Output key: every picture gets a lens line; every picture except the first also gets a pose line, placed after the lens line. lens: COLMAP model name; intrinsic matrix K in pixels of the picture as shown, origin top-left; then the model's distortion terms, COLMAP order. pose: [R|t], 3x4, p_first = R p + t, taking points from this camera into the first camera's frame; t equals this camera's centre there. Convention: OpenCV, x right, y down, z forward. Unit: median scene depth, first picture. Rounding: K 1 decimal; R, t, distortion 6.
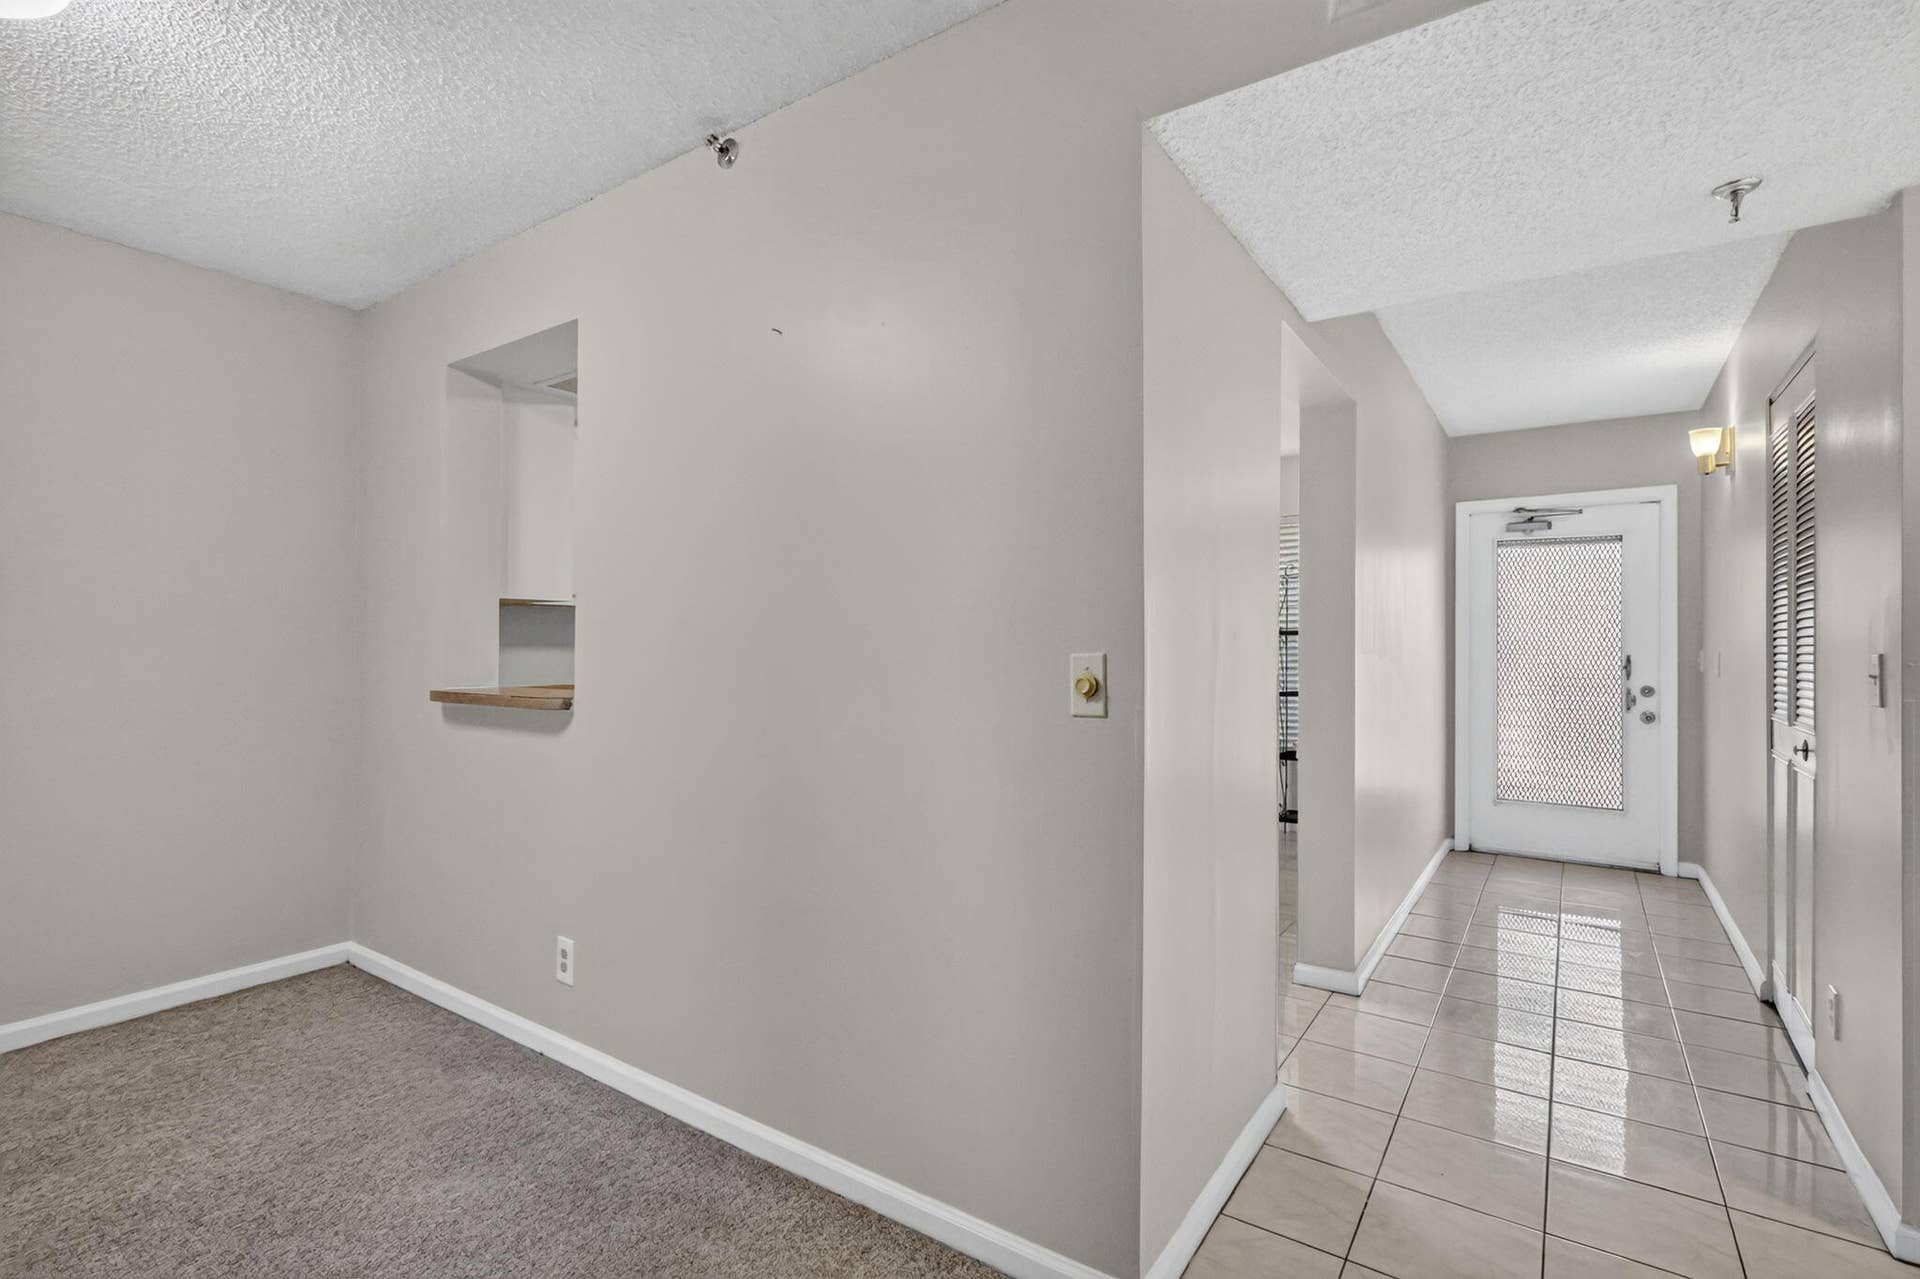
lens RADIAL K [[886.6, 0, 963.6], [0, 886.6, 643.7], [0, 0, 1]] dist [0.005399, 0.000180]
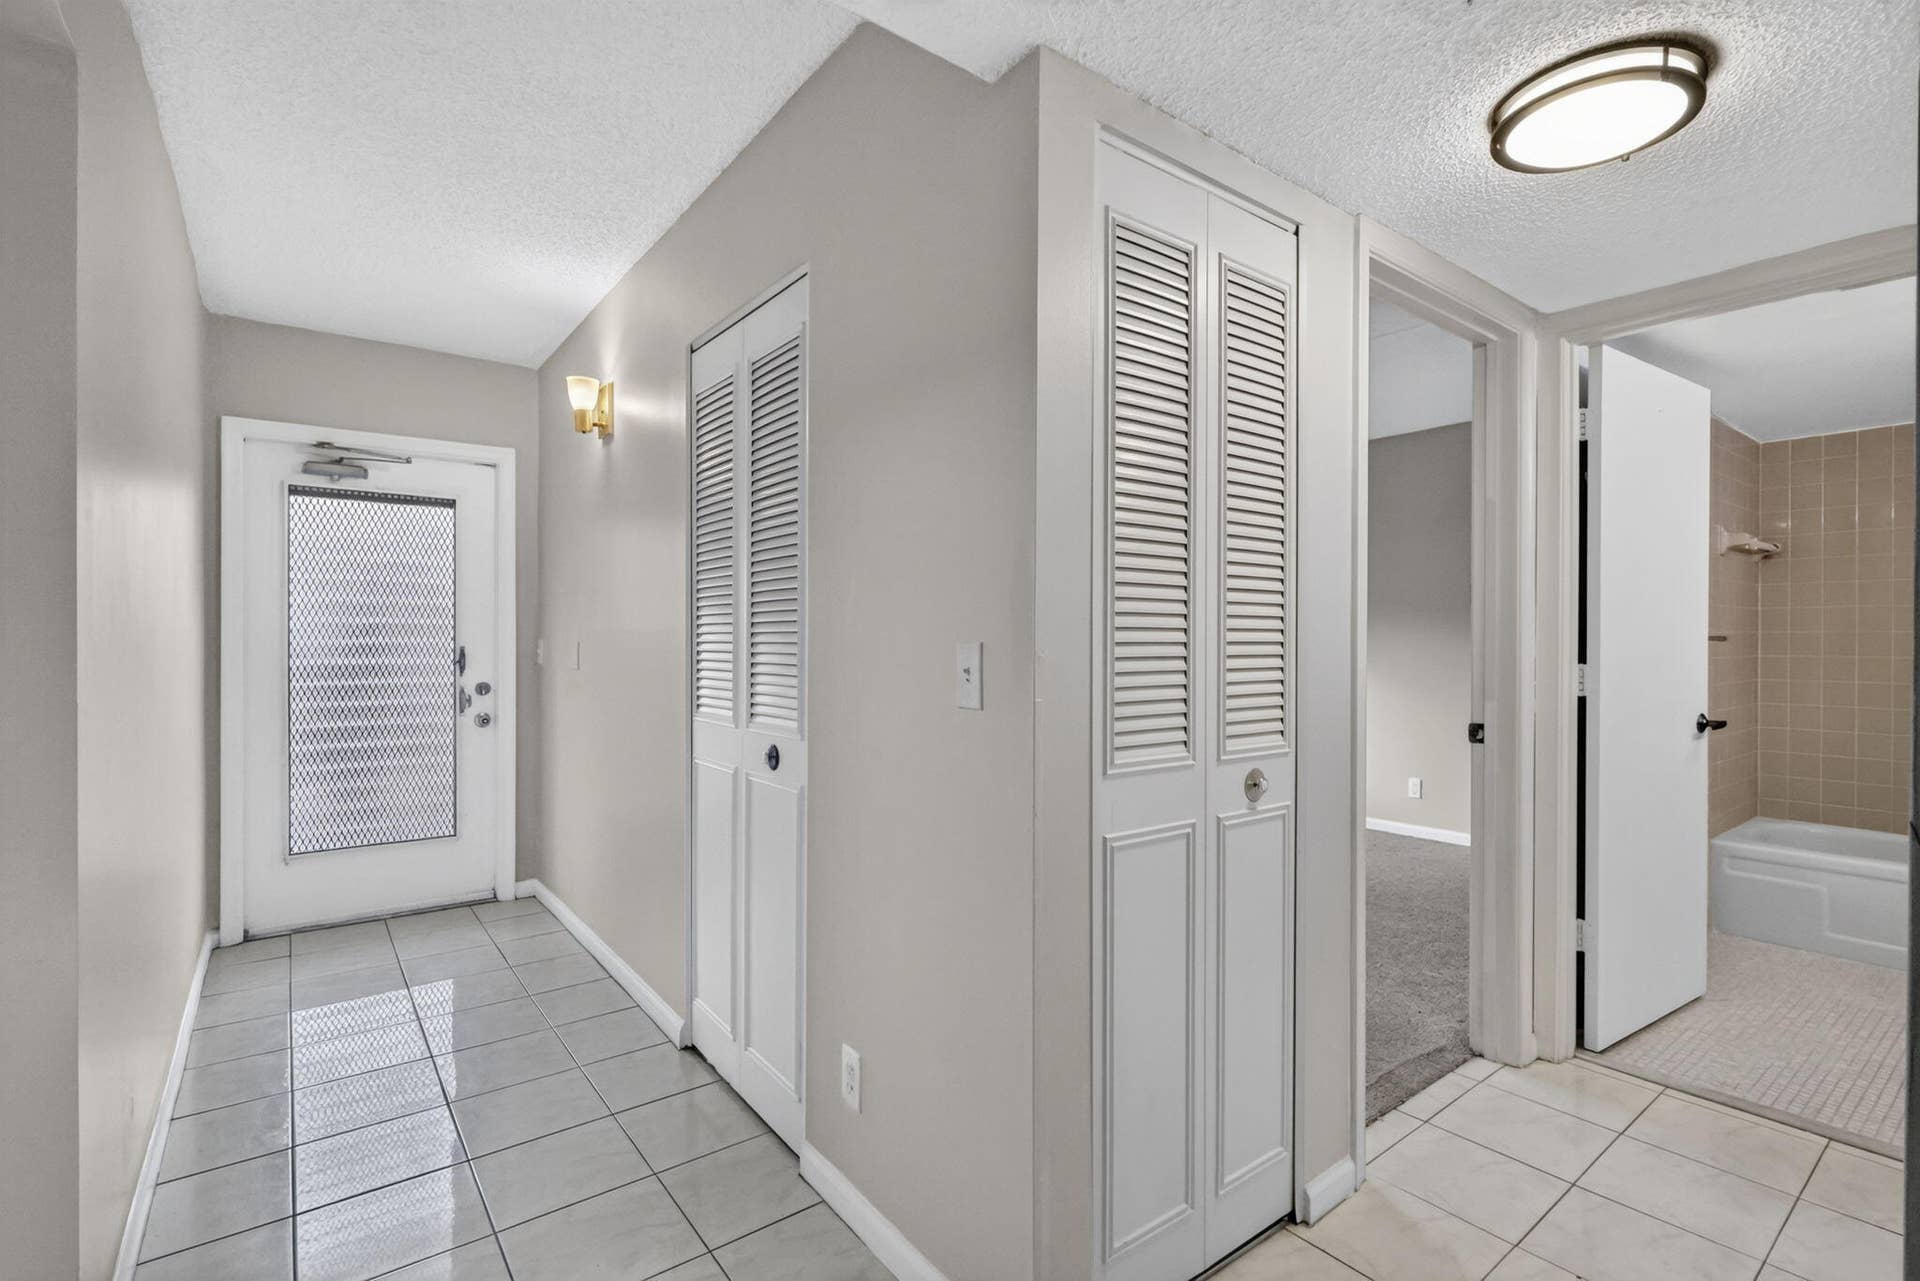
lens RADIAL K [[886.6, 0, 963.6], [0, 886.6, 641.2], [0, 0, 1]] dist [0.005399, 0.000180]
pose [[0.308395, -0.012538, 0.951176, 0.108407], [0.000287, 0.999914, 0.013088, -0.002488], [-0.951258, -0.003763, 0.308372, 0.304127]]
